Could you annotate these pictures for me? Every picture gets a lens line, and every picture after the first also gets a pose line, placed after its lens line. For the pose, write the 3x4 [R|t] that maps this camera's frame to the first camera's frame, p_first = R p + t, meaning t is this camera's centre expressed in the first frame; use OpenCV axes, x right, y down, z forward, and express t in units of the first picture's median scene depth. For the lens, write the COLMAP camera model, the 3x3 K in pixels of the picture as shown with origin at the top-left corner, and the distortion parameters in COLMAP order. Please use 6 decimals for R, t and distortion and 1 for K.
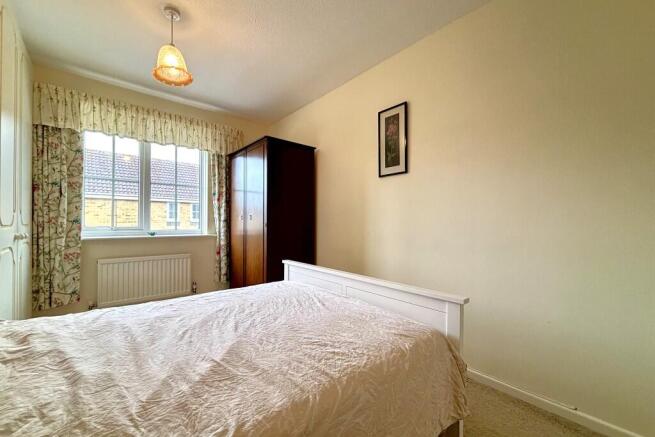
lens RADIAL K [[265.6, 0, 326.5], [0, 265.6, 222.3], [0, 0, 1]] dist [-0.000593, 0.001015]
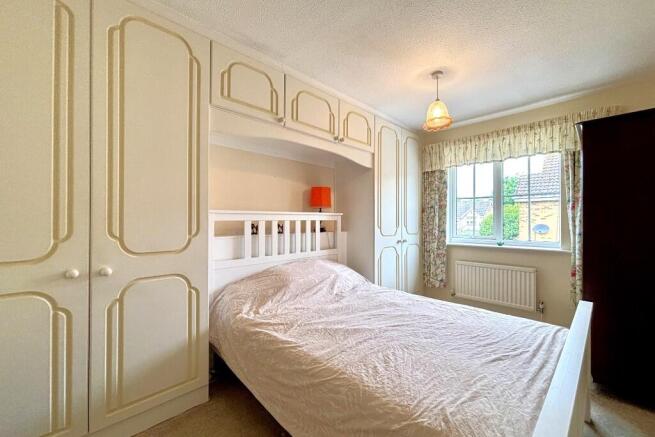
lens RADIAL K [[265.6, 0, 326.7], [0, 265.6, 219.0], [0, 0, 1]] dist [-0.000593, 0.001015]
pose [[0.059199, -0.009339, -0.998203, 0.476595], [0.000808, 0.999956, -0.009308, -0.060754], [0.998246, -0.000256, 0.059204, 0.286849]]
